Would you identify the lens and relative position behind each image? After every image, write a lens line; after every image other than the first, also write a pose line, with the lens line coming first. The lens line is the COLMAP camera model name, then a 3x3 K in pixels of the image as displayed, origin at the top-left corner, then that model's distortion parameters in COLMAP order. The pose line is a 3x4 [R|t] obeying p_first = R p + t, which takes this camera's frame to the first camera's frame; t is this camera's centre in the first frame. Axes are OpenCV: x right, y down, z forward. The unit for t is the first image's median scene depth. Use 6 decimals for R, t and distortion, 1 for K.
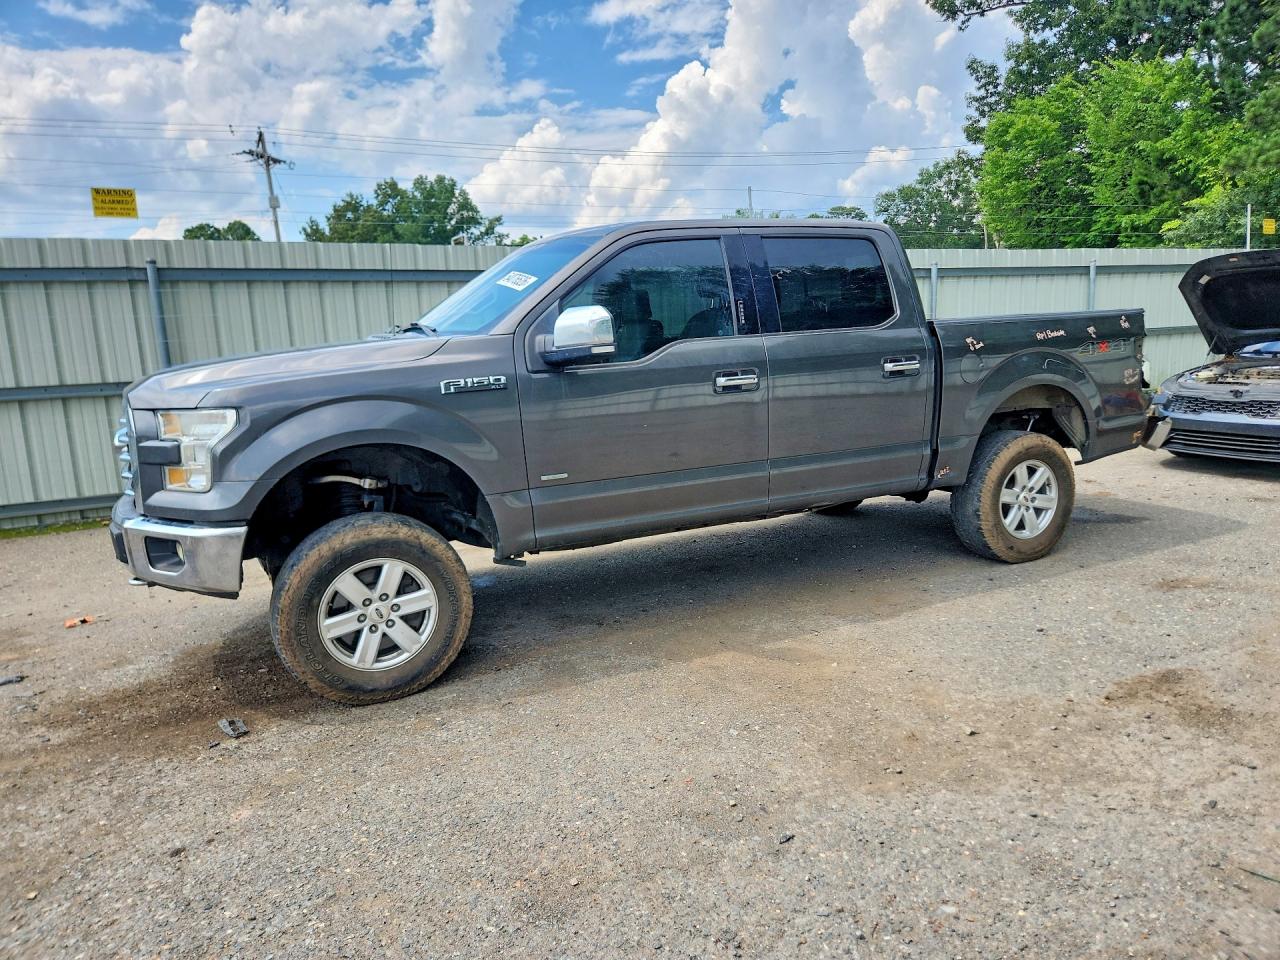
lens RADIAL K [[886.2, 0, 651.7], [0, 886.2, 480.6], [0, 0, 1]] dist [0.056424, -0.041101]
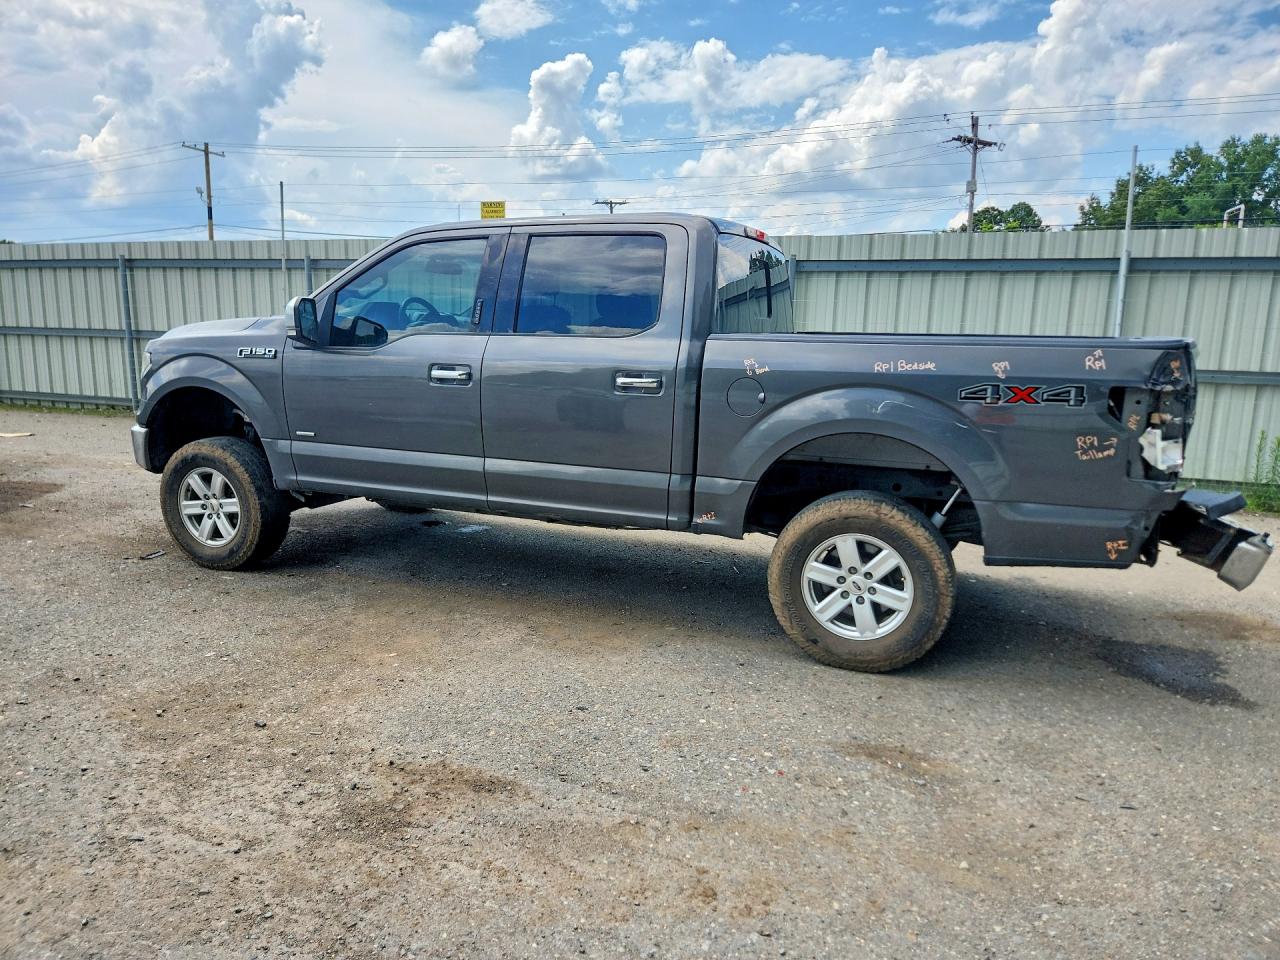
lens RADIAL K [[886.2, 0, 641.8], [0, 886.2, 480.4], [0, 0, 1]] dist [0.056424, -0.041101]
pose [[0.654267, 0.188467, -0.732404, 0.823476], [-0.173485, 0.980027, 0.097210, -0.105112], [0.736097, 0.063460, 0.673895, 0.370046]]
